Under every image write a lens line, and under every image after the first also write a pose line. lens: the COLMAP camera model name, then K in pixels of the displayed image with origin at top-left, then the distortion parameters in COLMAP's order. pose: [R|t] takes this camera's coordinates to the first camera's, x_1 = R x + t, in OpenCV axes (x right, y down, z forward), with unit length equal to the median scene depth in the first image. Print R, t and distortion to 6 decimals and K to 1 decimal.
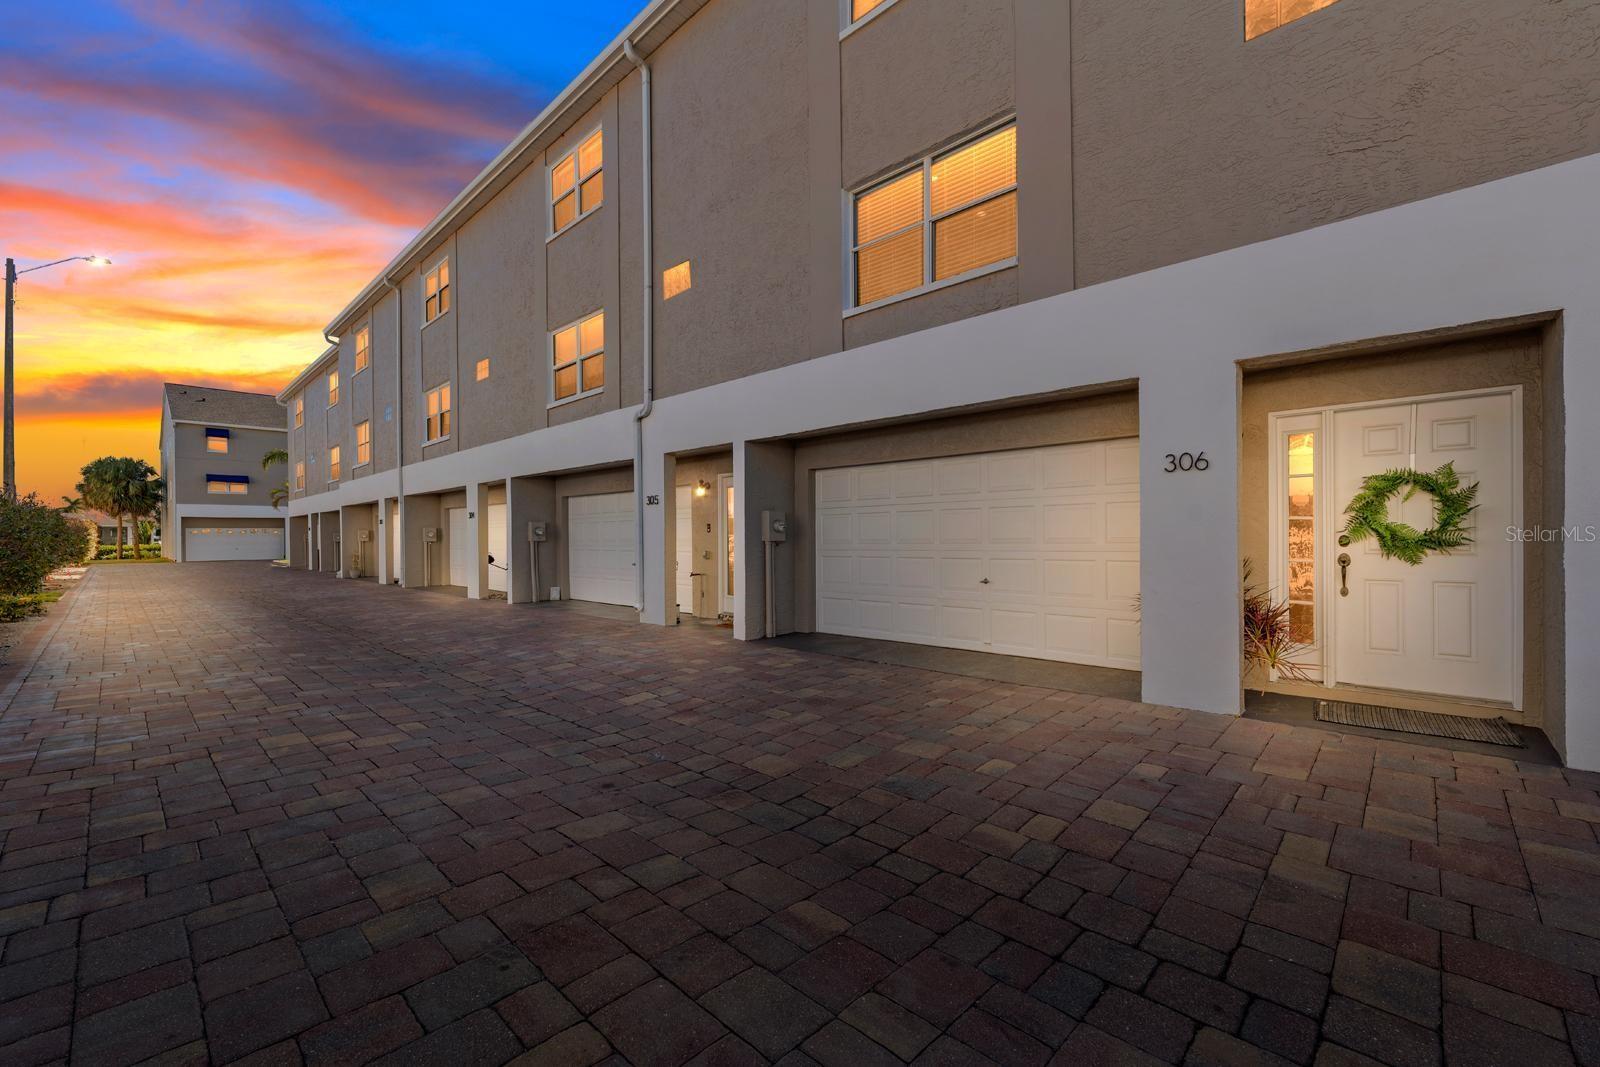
lens RADIAL K [[646.8, 0, 798.8], [0, 646.8, 537.8], [0, 0, 1]] dist [-0.000830, -0.000583]
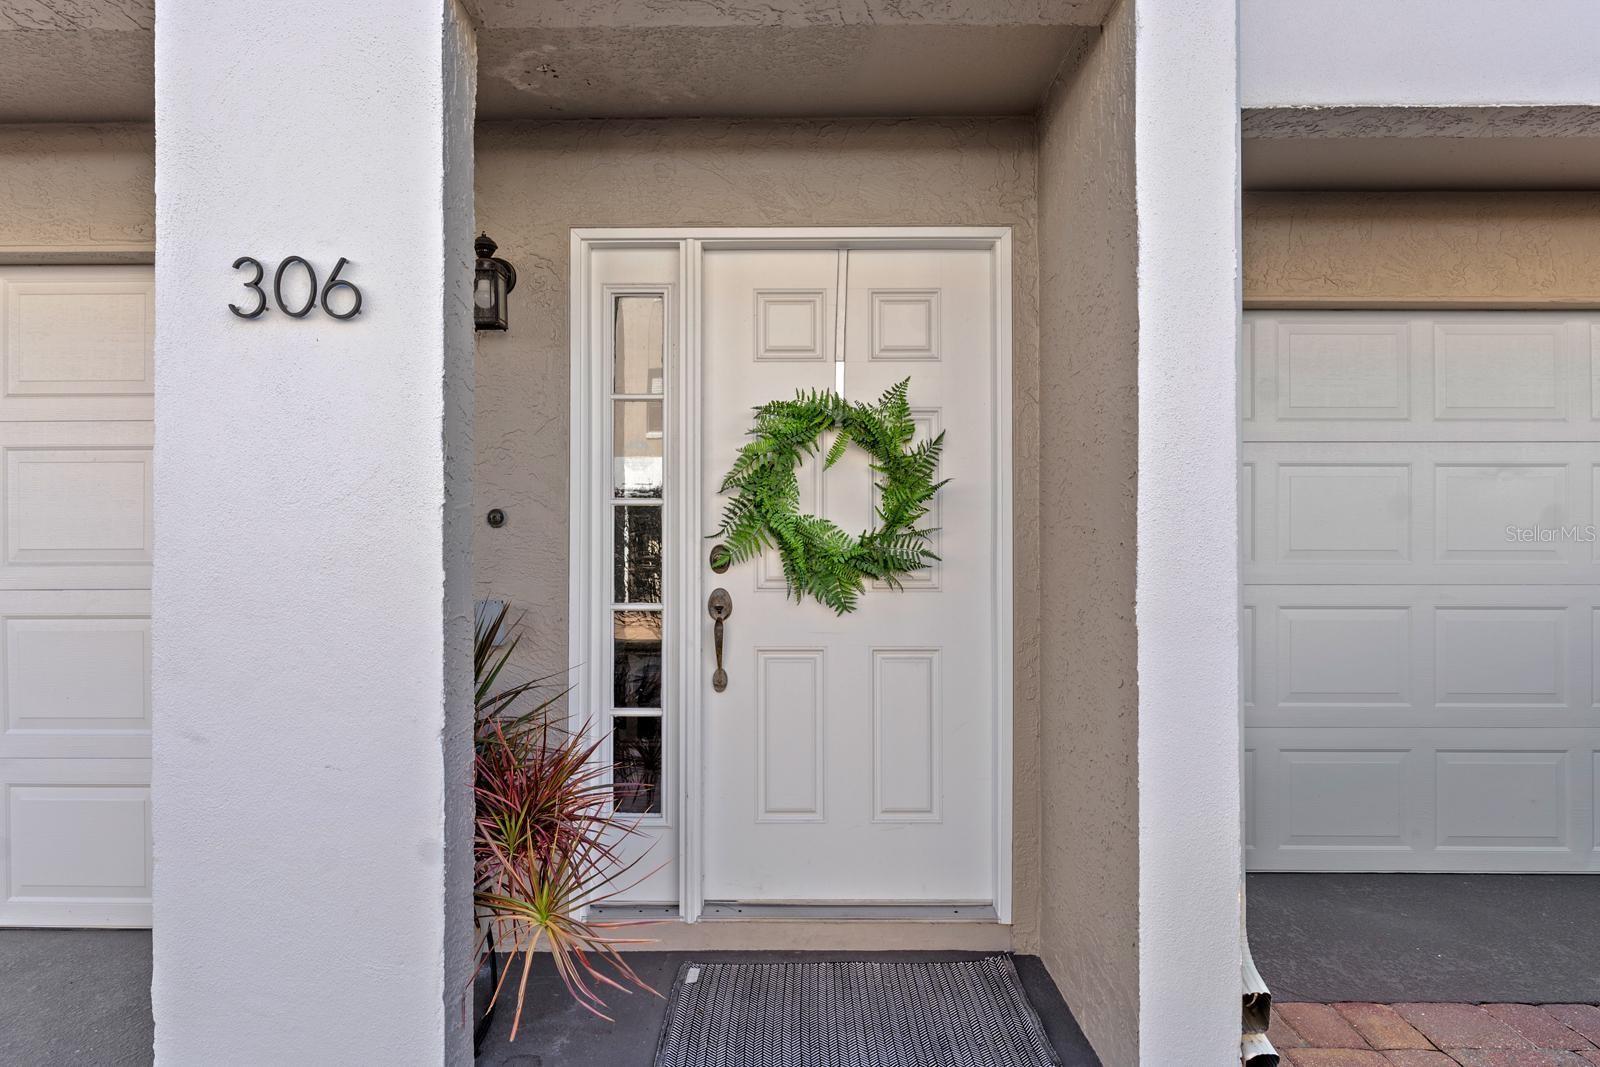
lens RADIAL K [[994.0, 0, 800.0], [0, 994.0, 533.5], [0, 0, 1]] dist [0.001297, -0.000146]
pose [[0.729431, 0.020074, 0.683760, 0.457348], [-0.003419, 0.999664, -0.025701, 0.004964], [-0.684046, 0.016409, 0.729254, 0.513460]]
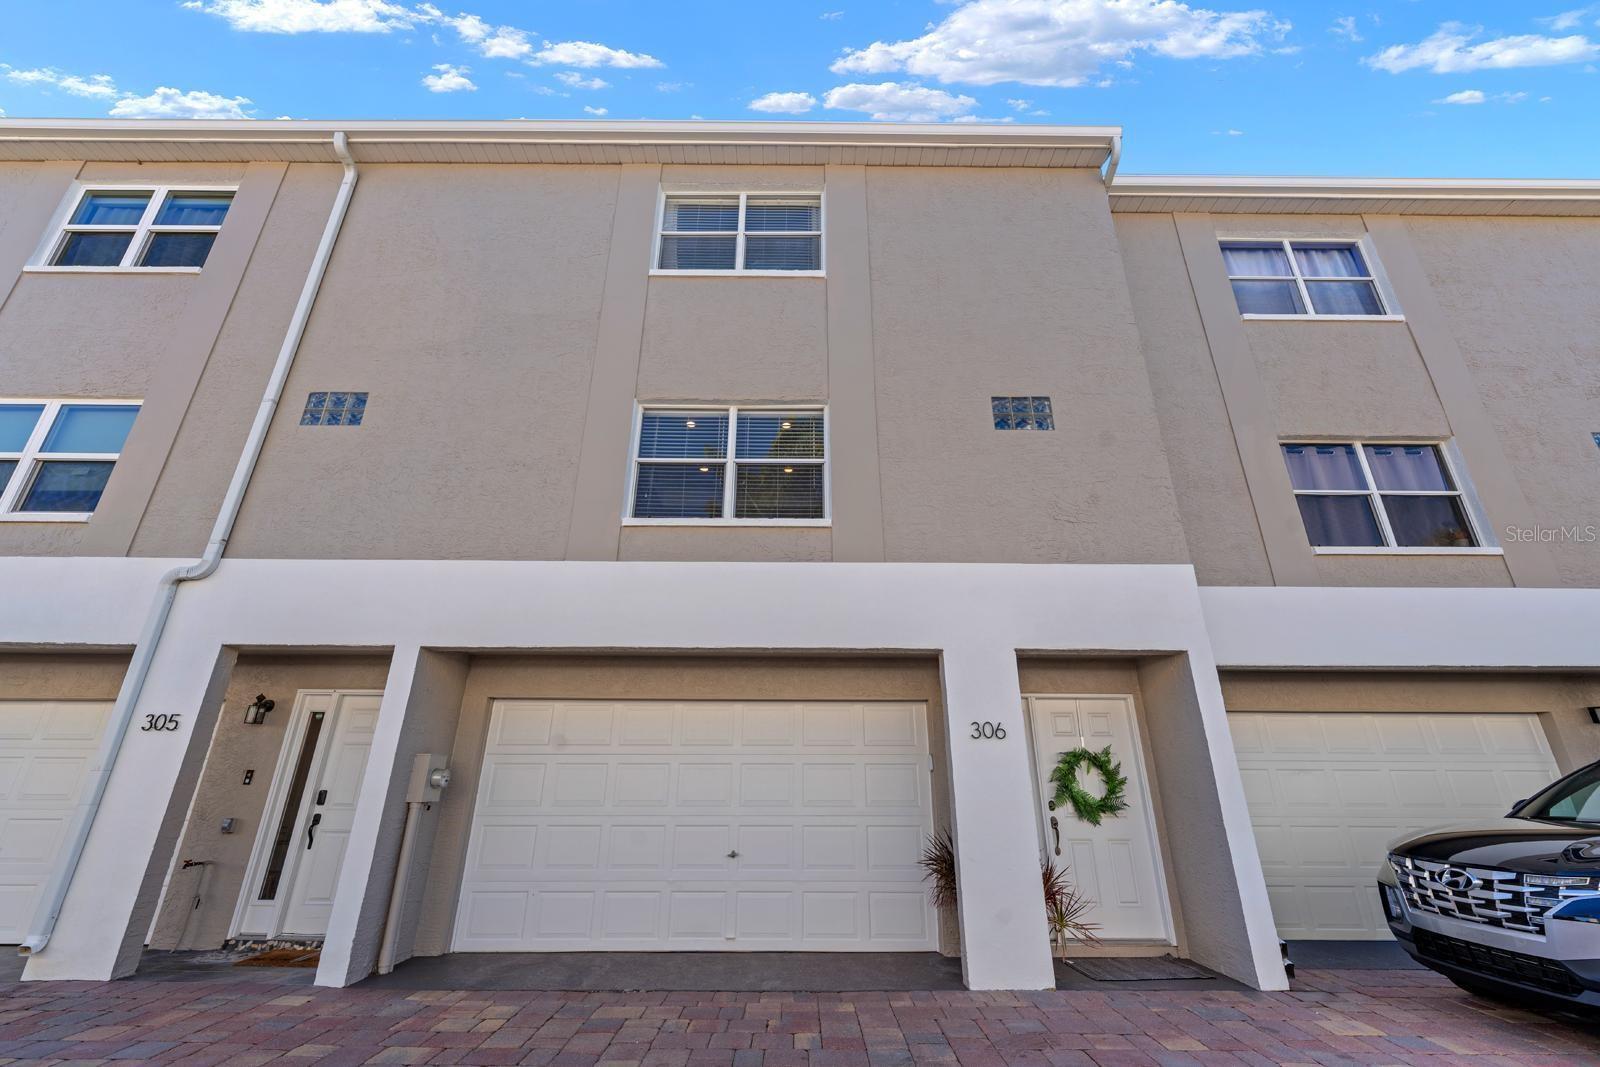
lens RADIAL K [[646.8, 0, 798.8], [0, 646.8, 537.8], [0, 0, 1]] dist [-0.000830, -0.000583]
pose [[0.722727, 0.266331, 0.637756, -0.449556], [-0.009447, 0.926490, -0.376202, -0.000393], [-0.691069, 0.265866, 0.672115, 0.376966]]
